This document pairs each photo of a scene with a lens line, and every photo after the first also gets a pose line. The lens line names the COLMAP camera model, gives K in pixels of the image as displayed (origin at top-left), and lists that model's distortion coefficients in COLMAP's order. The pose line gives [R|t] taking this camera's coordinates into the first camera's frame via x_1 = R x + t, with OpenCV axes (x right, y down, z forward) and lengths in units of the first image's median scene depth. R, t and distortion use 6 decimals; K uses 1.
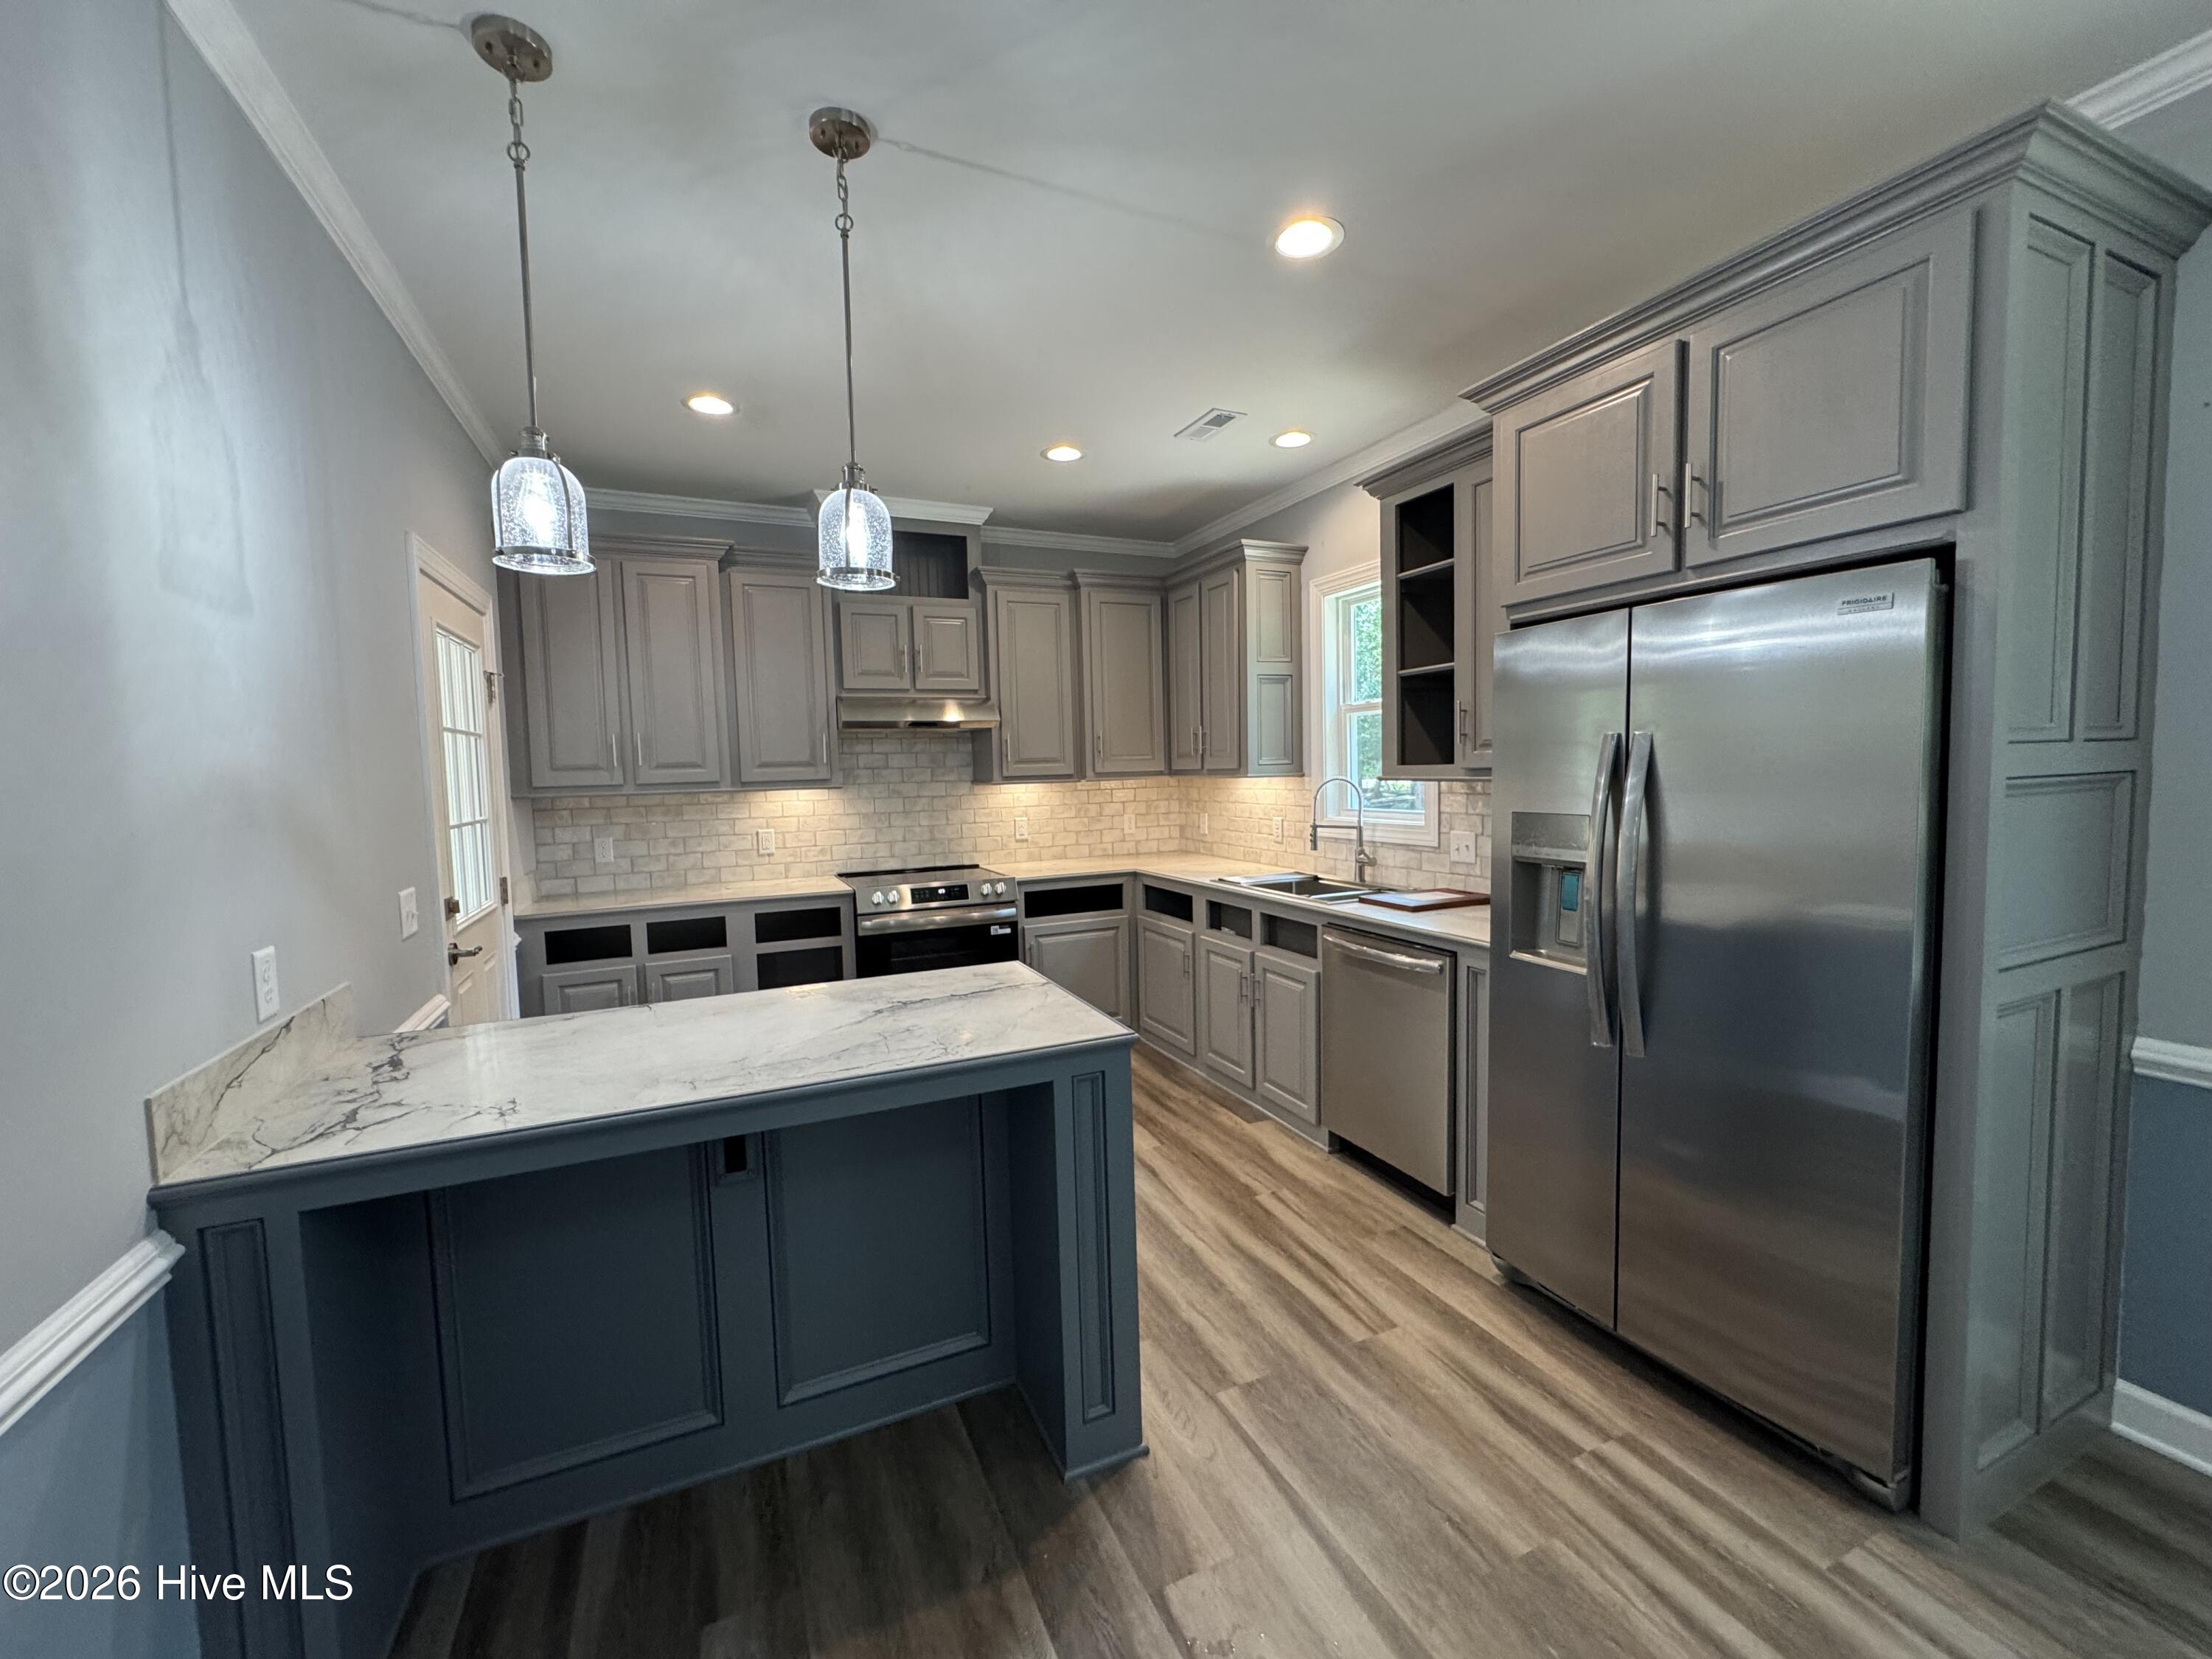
lens RADIAL K [[882.6, 0, 1103.3], [0, 882.6, 823.8], [0, 0, 1]] dist [0.000103, -0.000242]
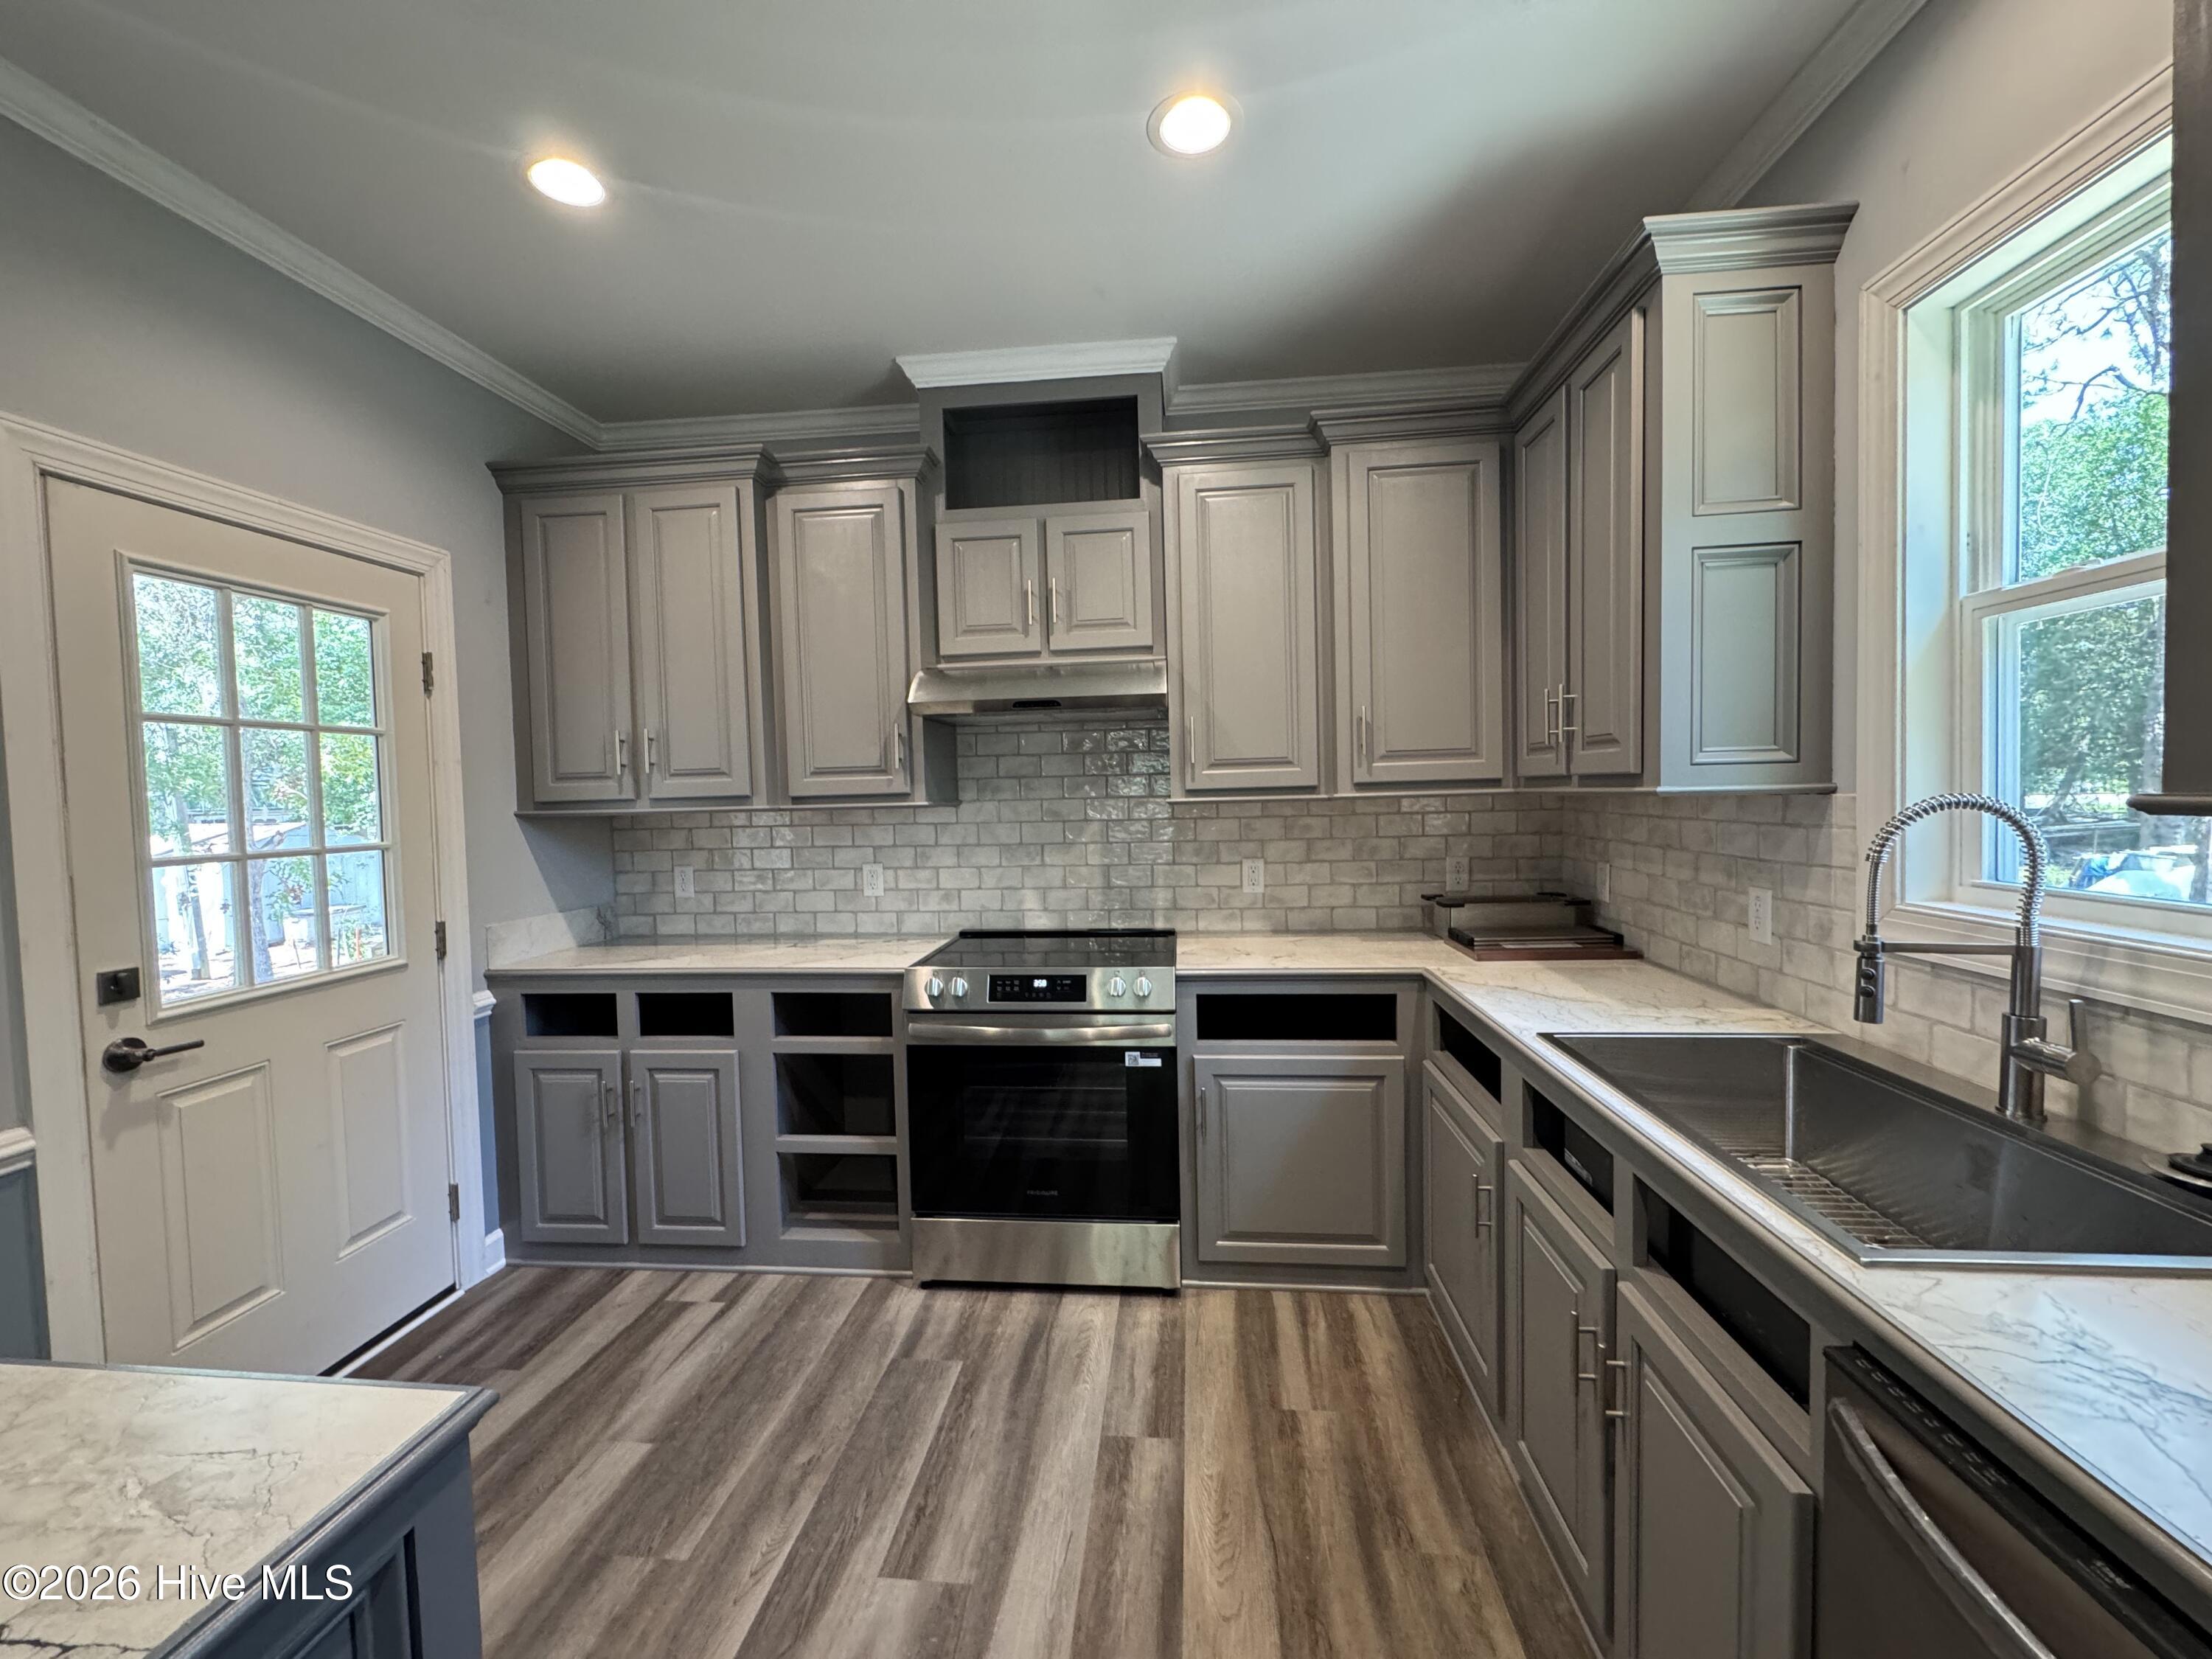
lens RADIAL K [[877.2, 0, 1104.9], [0, 877.2, 823.5], [0, 0, 1]] dist [-0.002145, -0.000188]
pose [[0.865612, 0.022482, -0.500210, 0.243140], [-0.029830, 0.999533, -0.006698, -0.046985], [0.499826, 0.020719, 0.865878, 0.853728]]
